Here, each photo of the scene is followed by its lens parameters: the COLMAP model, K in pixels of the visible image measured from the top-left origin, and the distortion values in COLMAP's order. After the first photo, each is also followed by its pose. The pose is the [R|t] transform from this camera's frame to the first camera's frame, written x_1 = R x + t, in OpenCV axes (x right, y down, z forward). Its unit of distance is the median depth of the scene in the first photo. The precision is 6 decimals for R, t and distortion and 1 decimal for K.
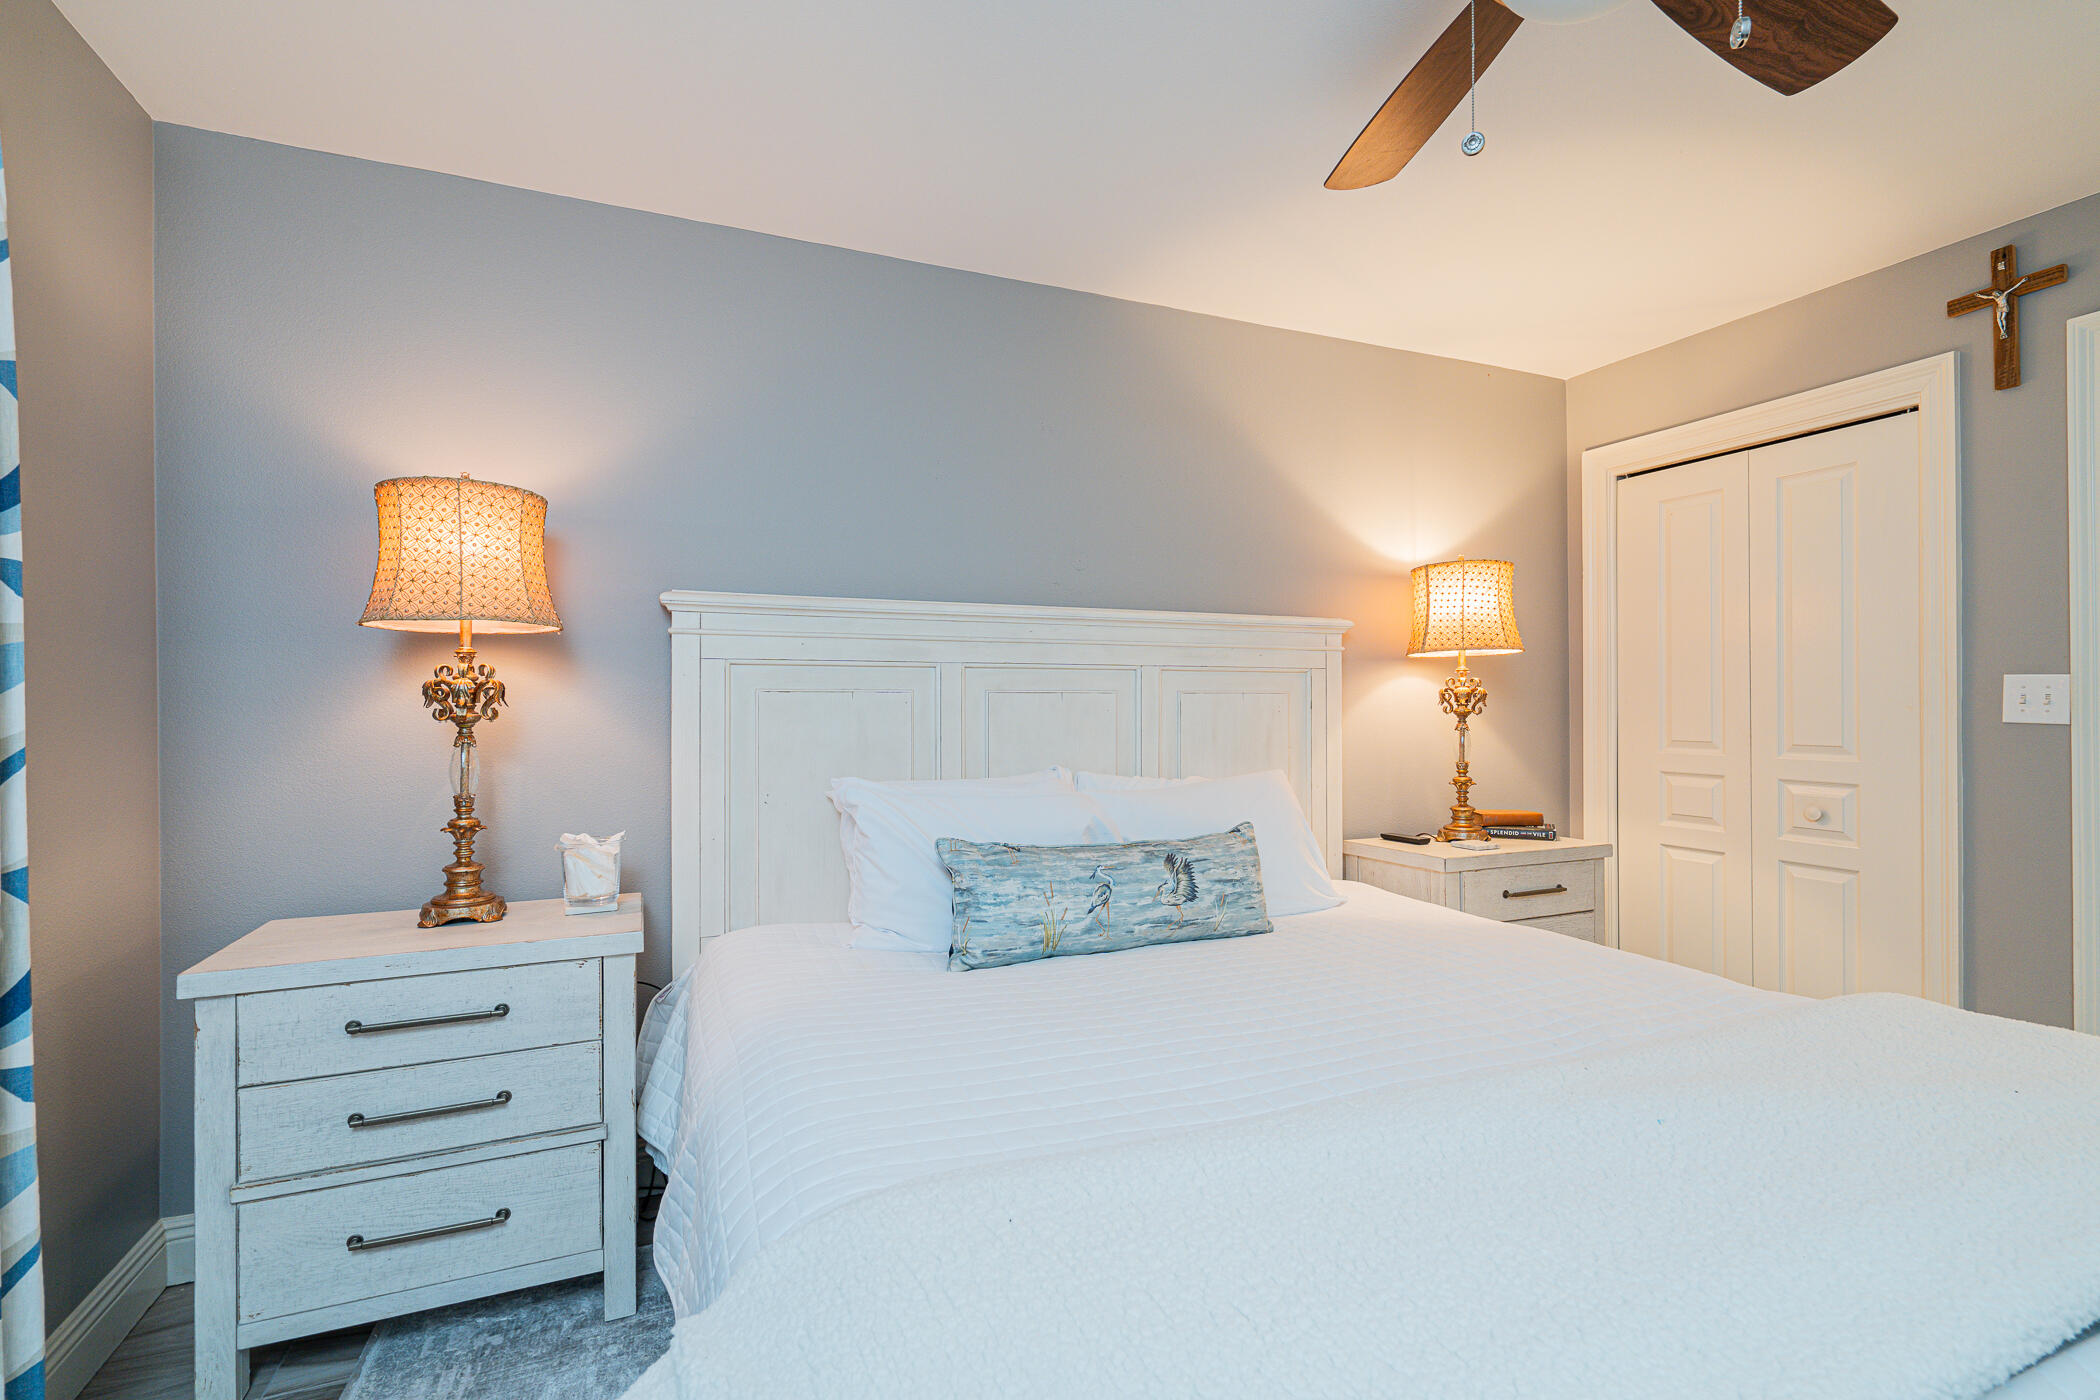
lens RADIAL K [[947.9, 0, 1050.3], [0, 947.9, 698.5], [0, 0, 1]] dist [-0.004586, 0.001872]
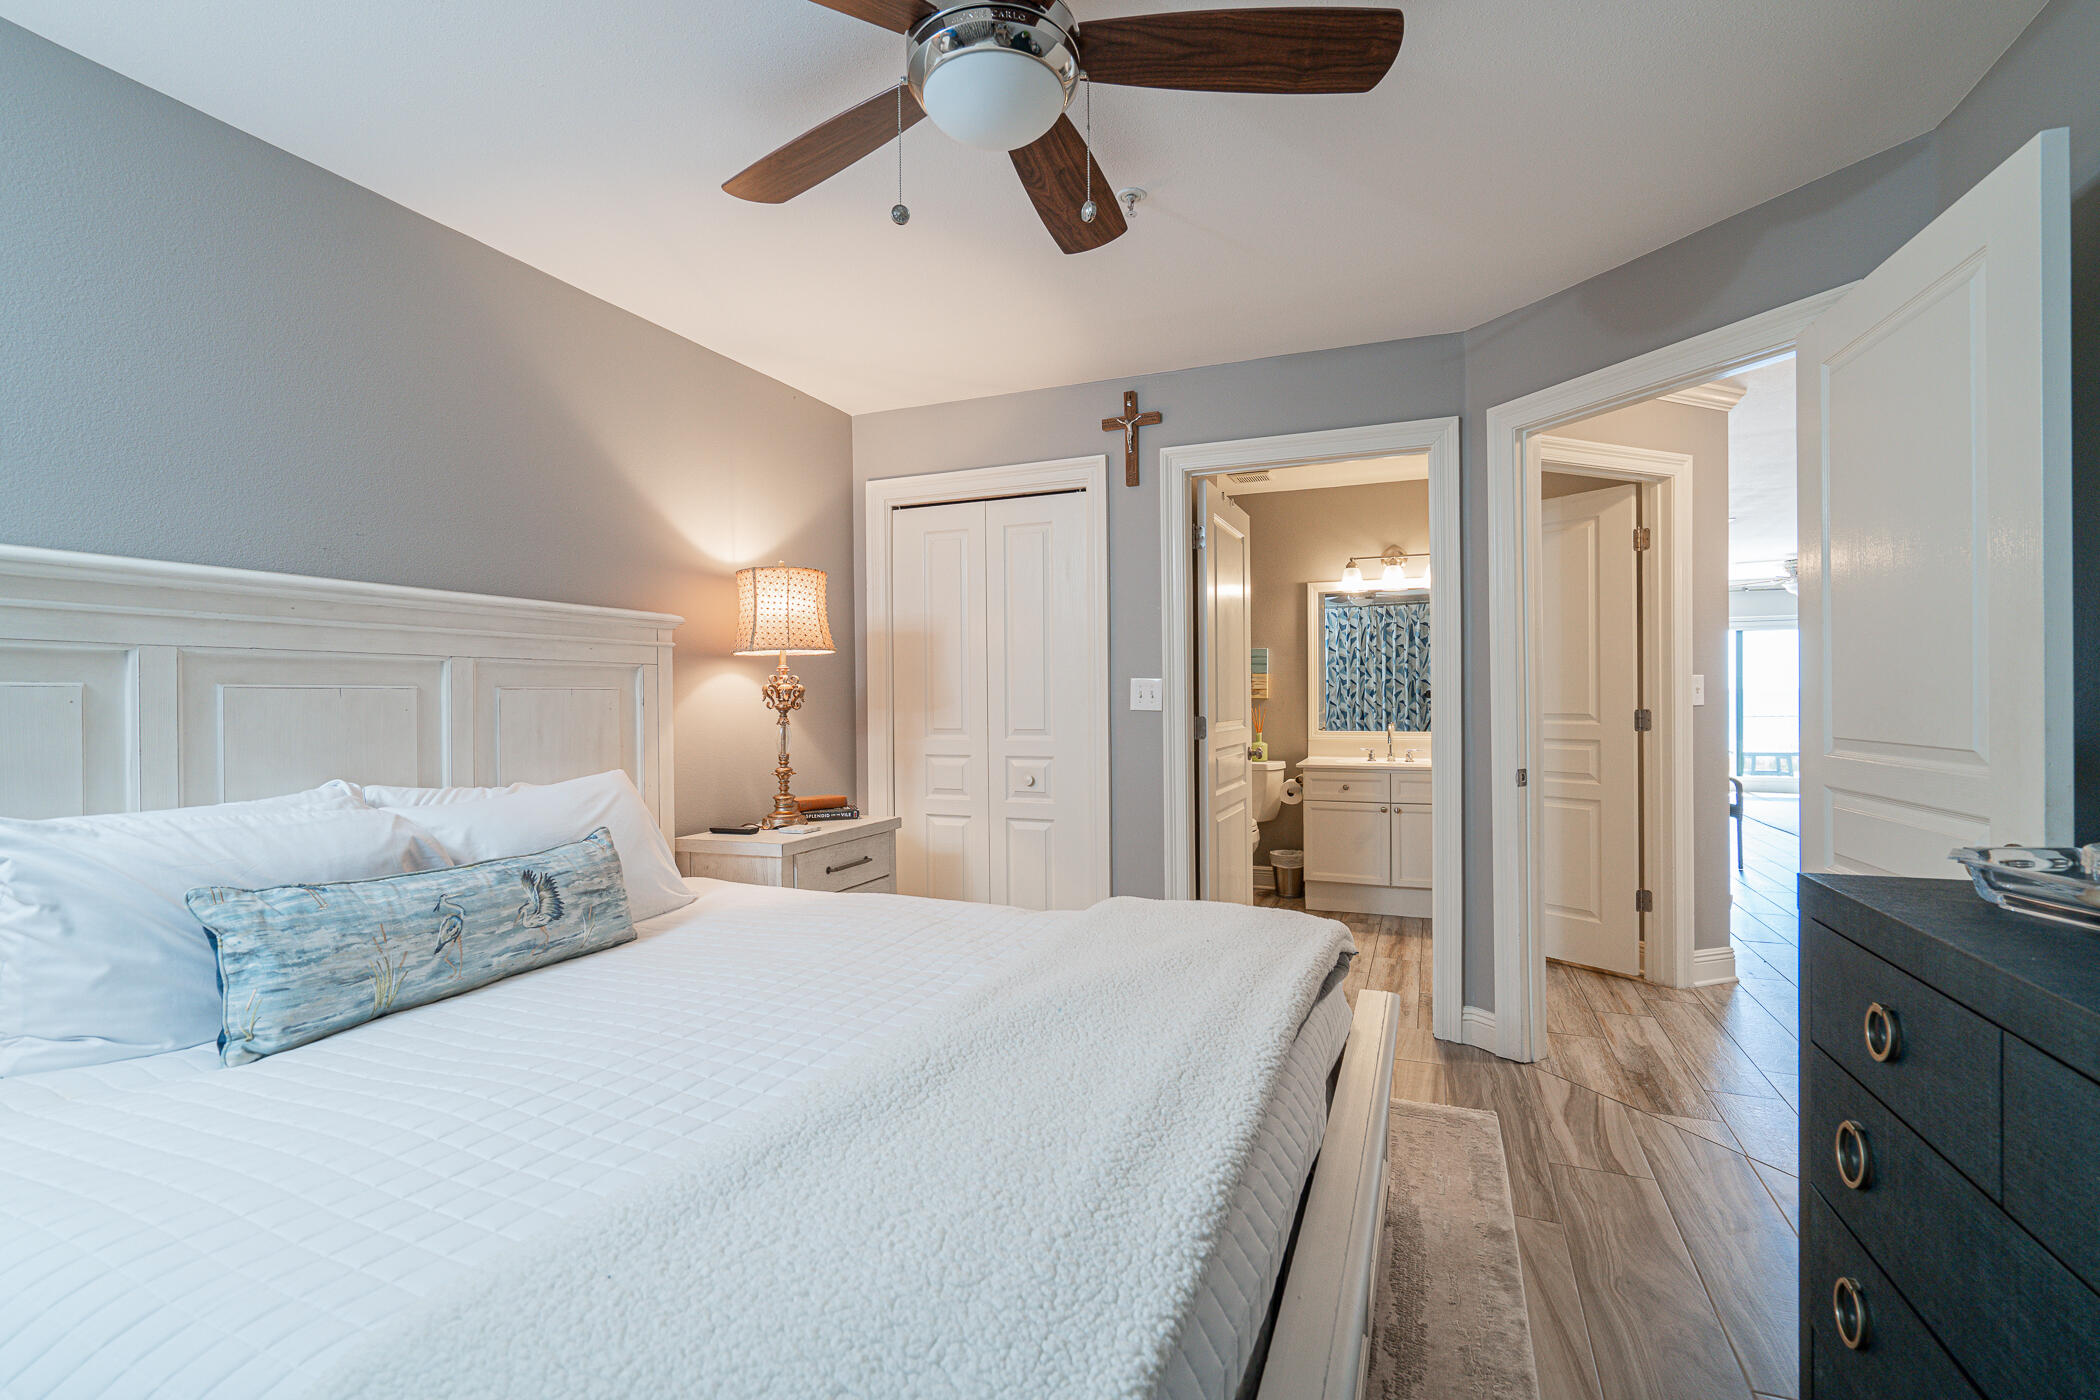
lens RADIAL K [[947.9, 0, 1057.2], [0, 947.9, 698.8], [0, 0, 1]] dist [-0.004586, 0.001872]
pose [[0.707985, -0.004528, 0.706213, -0.126811], [0.002447, 0.999989, 0.003959, 0.001283], [-0.706223, -0.001075, 0.707989, 0.022314]]
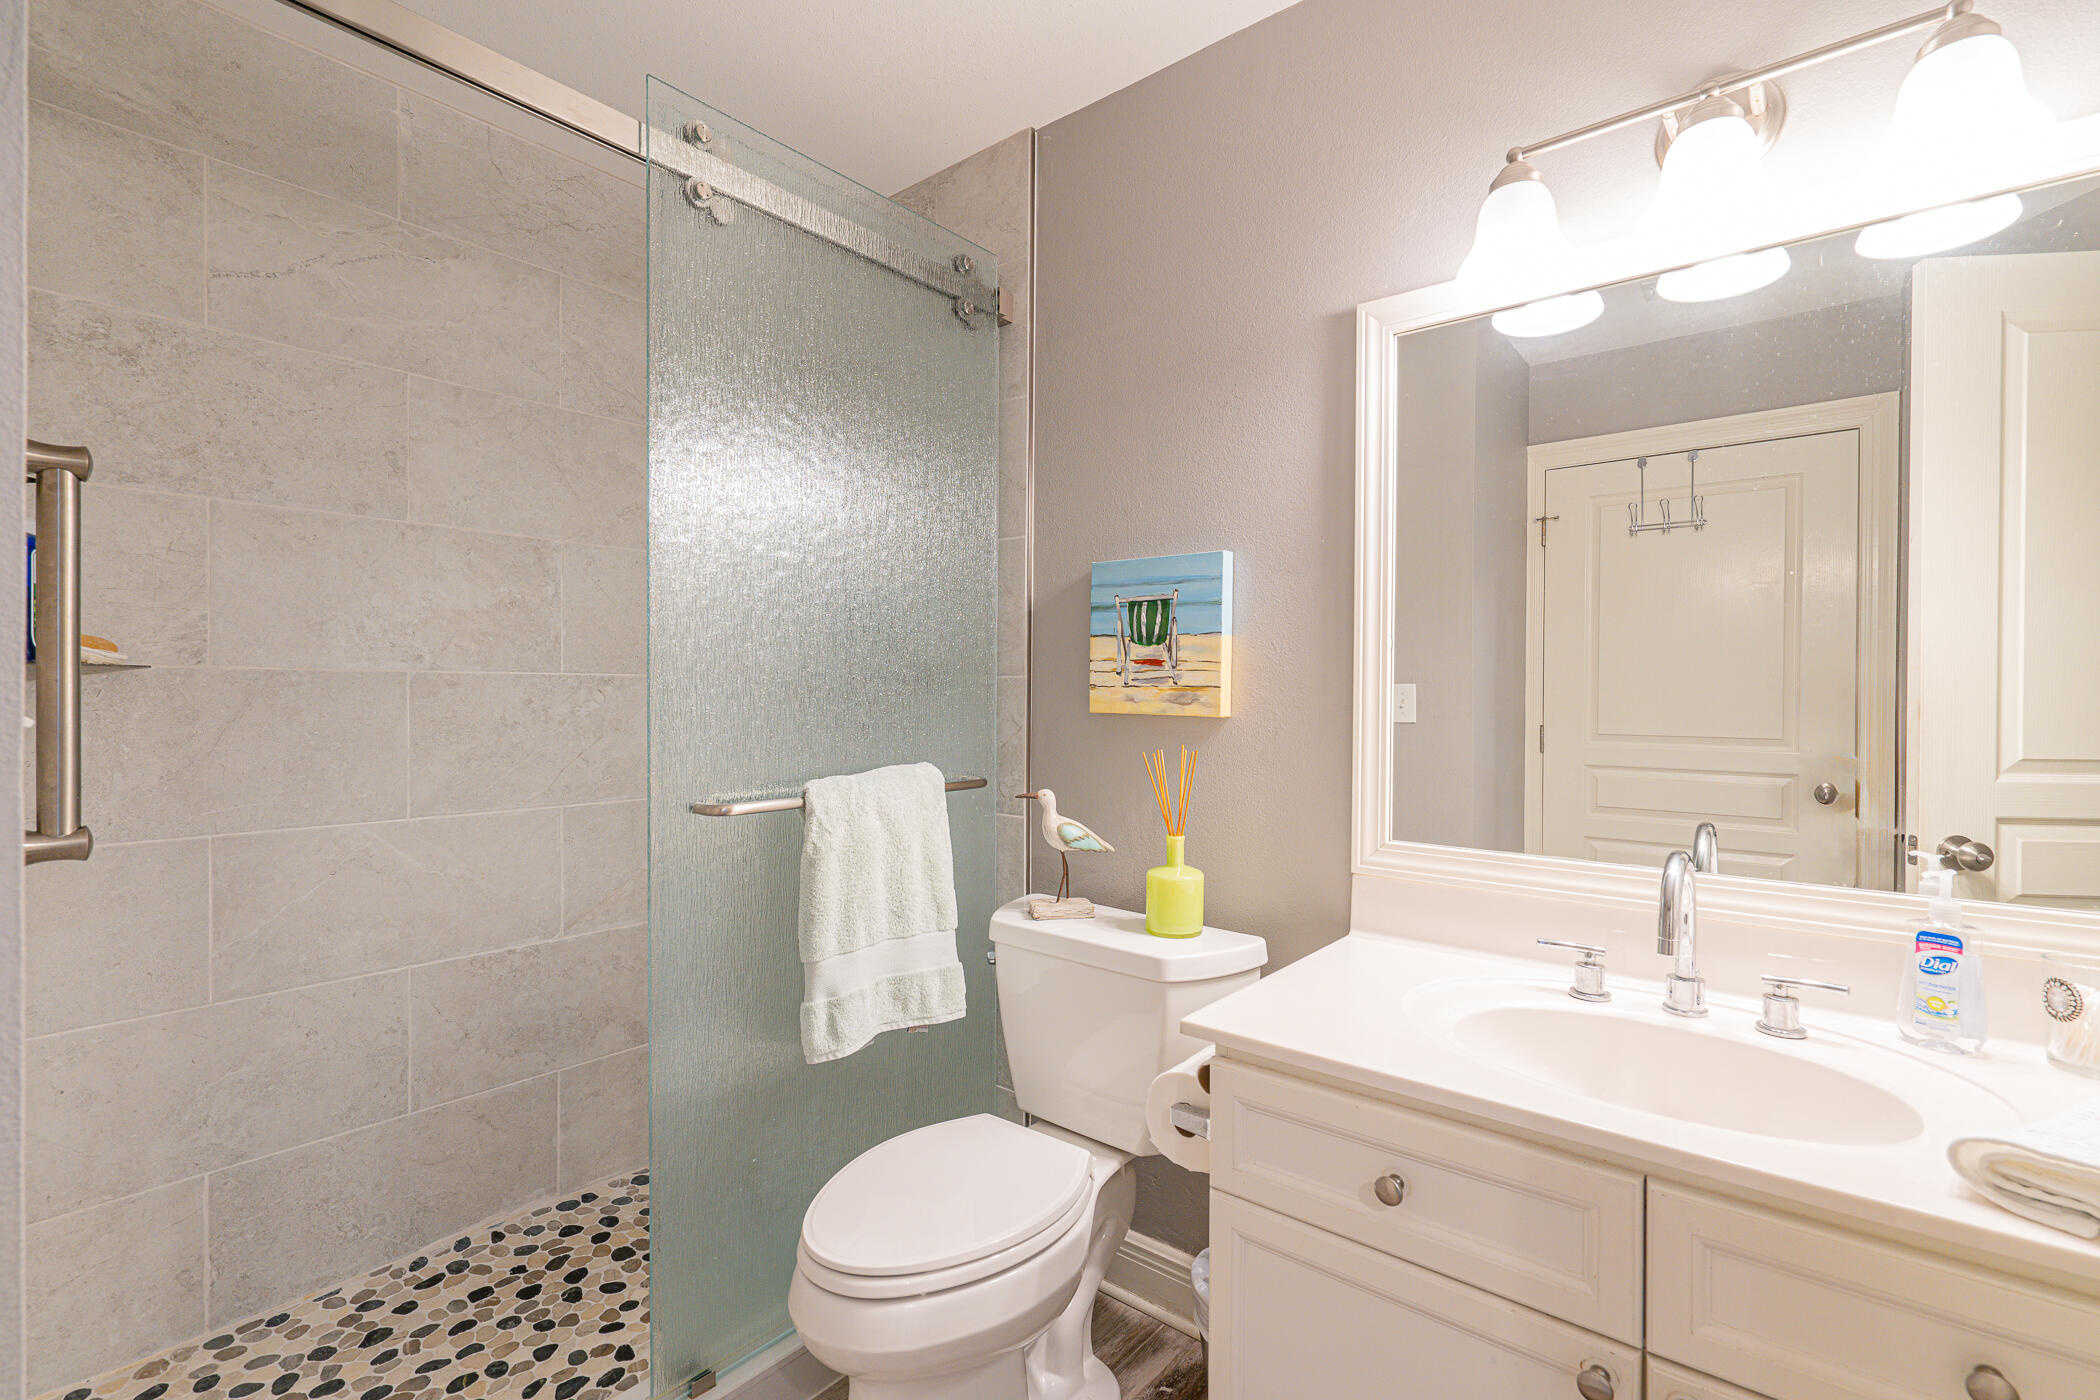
lens RADIAL K [[947.9, 0, 1040.7], [0, 947.9, 696.2], [0, 0, 1]] dist [-0.004586, 0.001872]
pose [[0.892503, 0.001441, 0.451038, 0.821642], [-0.006412, 0.999934, 0.009493, -0.005853], [-0.450995, -0.011364, 0.892454, 0.457004]]
